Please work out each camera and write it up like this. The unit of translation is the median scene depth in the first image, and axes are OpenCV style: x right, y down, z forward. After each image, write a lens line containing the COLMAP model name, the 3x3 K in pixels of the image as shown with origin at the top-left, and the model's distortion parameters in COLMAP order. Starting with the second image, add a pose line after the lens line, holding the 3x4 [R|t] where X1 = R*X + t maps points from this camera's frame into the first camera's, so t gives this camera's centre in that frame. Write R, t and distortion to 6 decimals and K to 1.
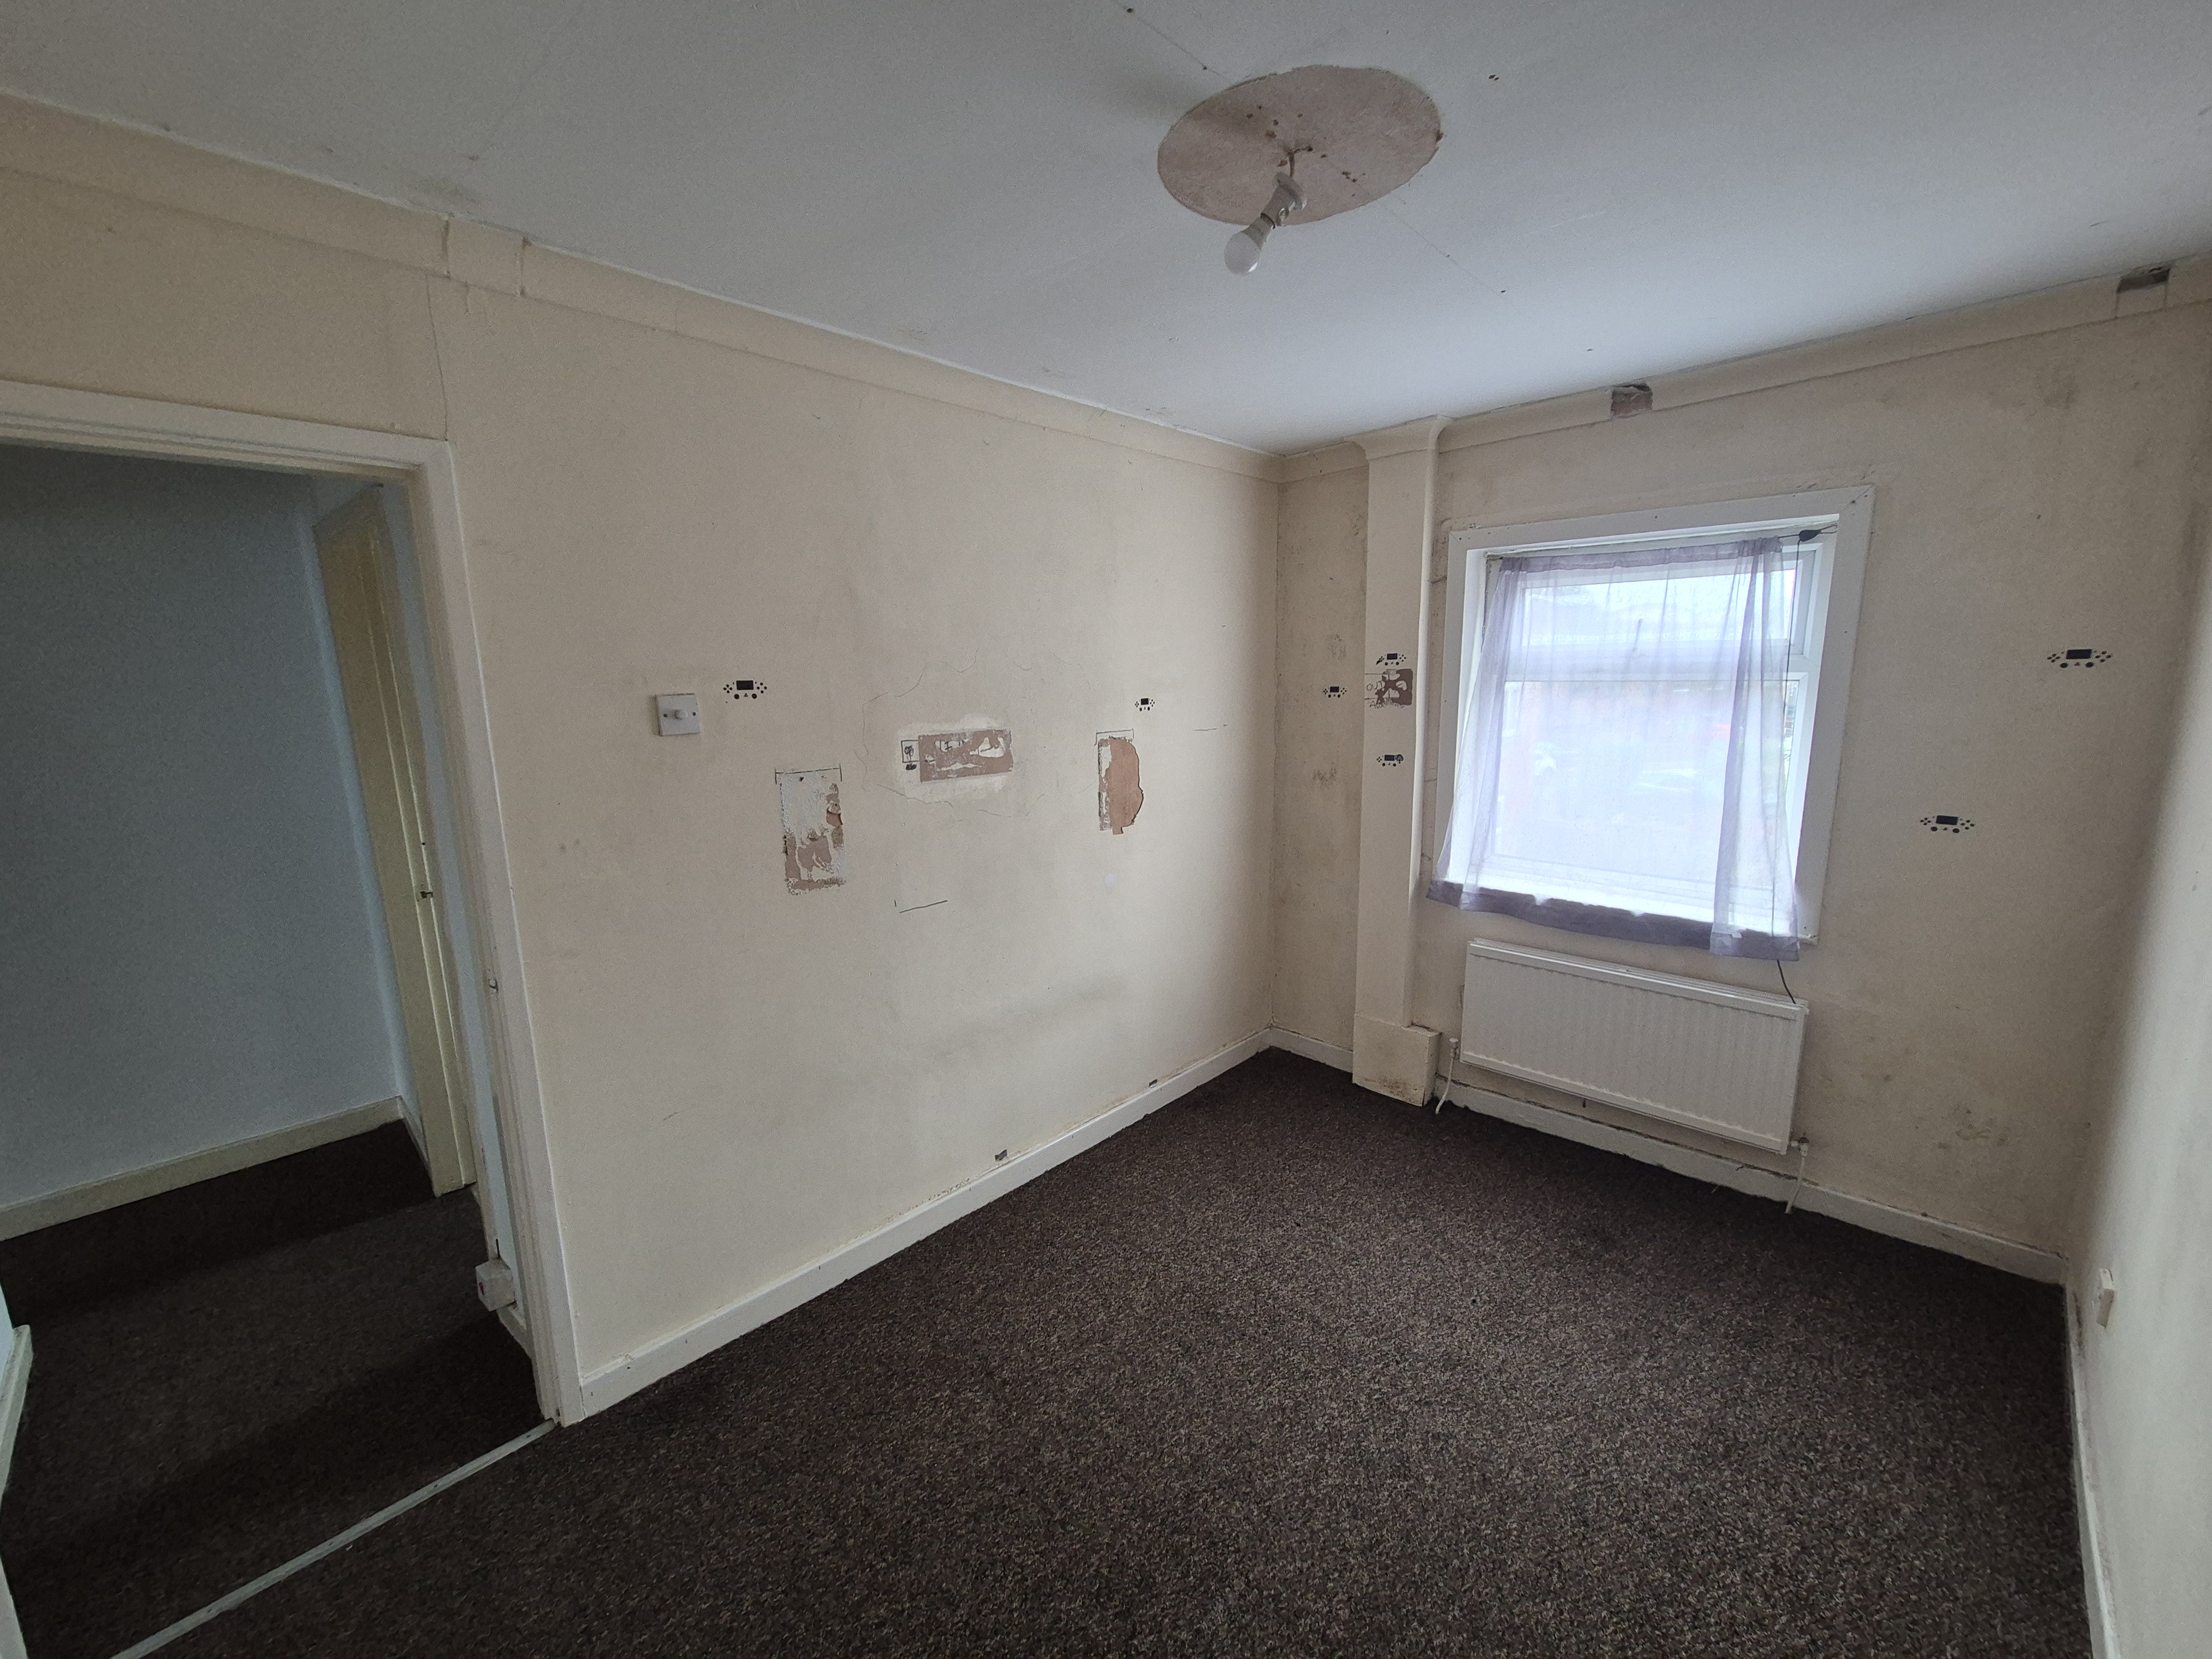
lens RADIAL K [[906.2, 0, 1113.0], [0, 906.2, 835.8], [0, 0, 1]] dist [-0.001466, 0.000867]
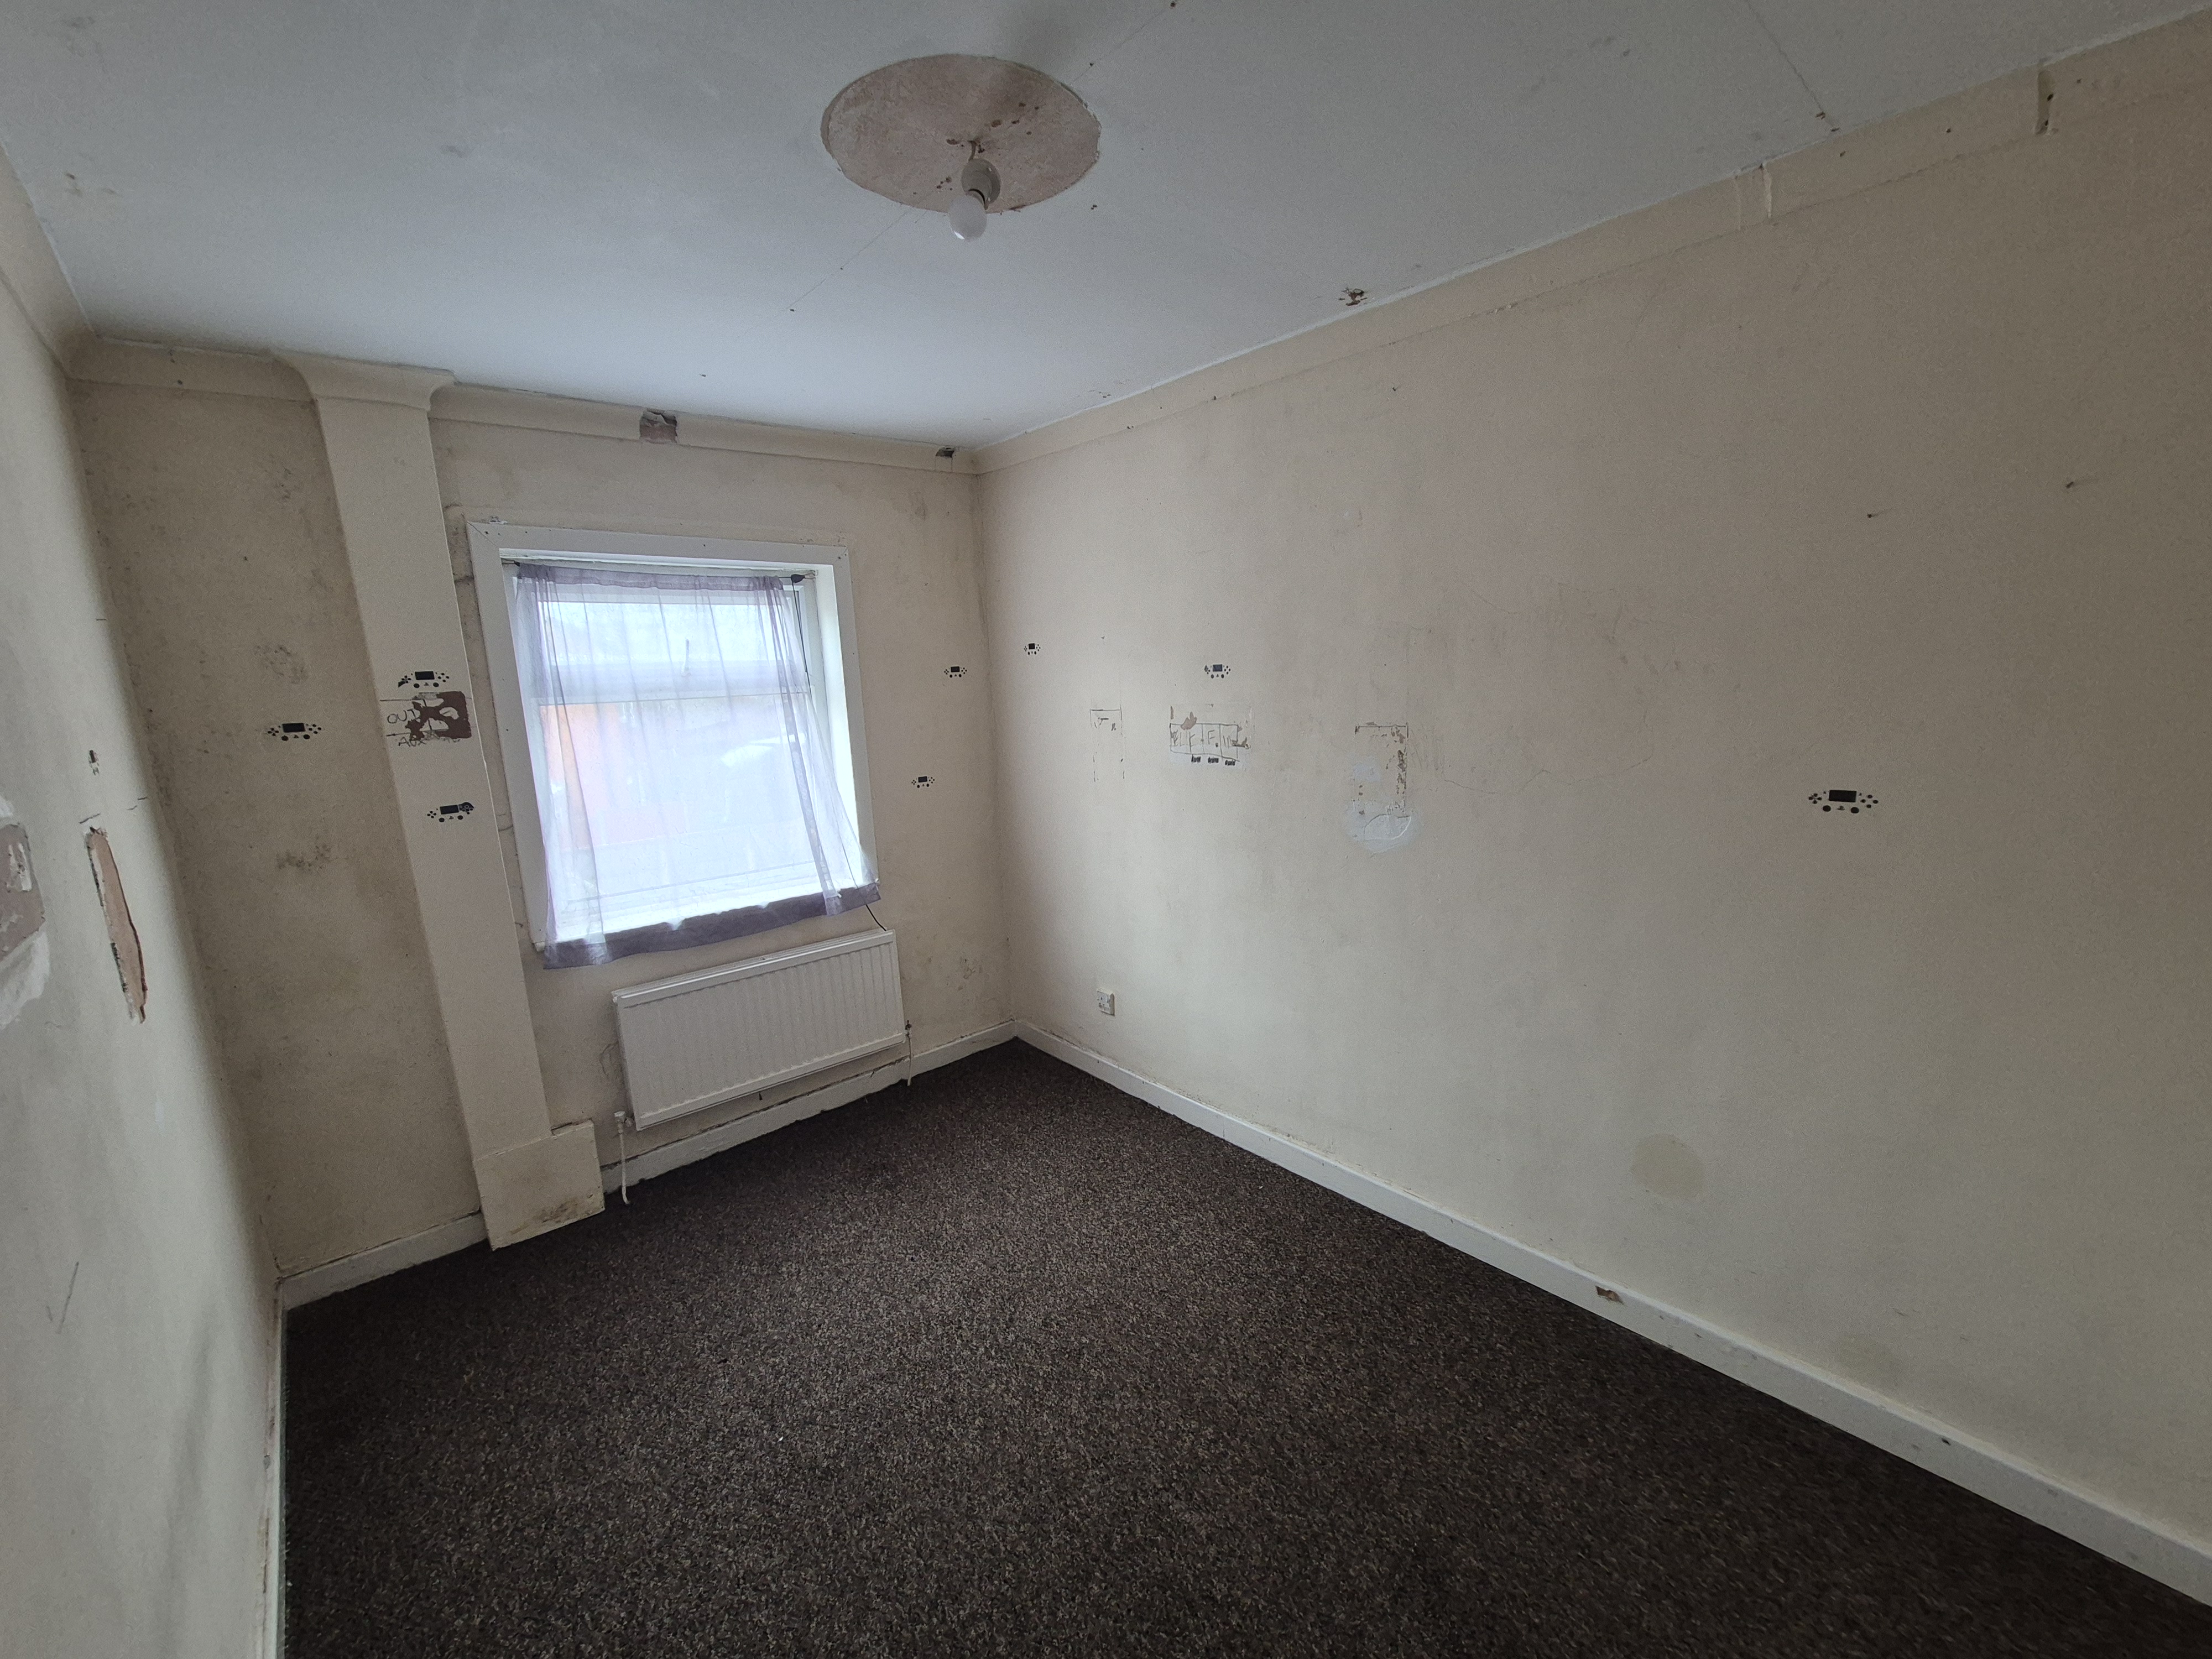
lens RADIAL K [[906.2, 0, 1113.0], [0, 906.2, 835.8], [0, 0, 1]] dist [-0.001466, 0.000867]
pose [[0.082638, -0.162364, 0.983264, -0.449907], [0.221709, 0.964909, 0.140700, -0.055744], [-0.971605, 0.206372, 0.115736, 0.436486]]
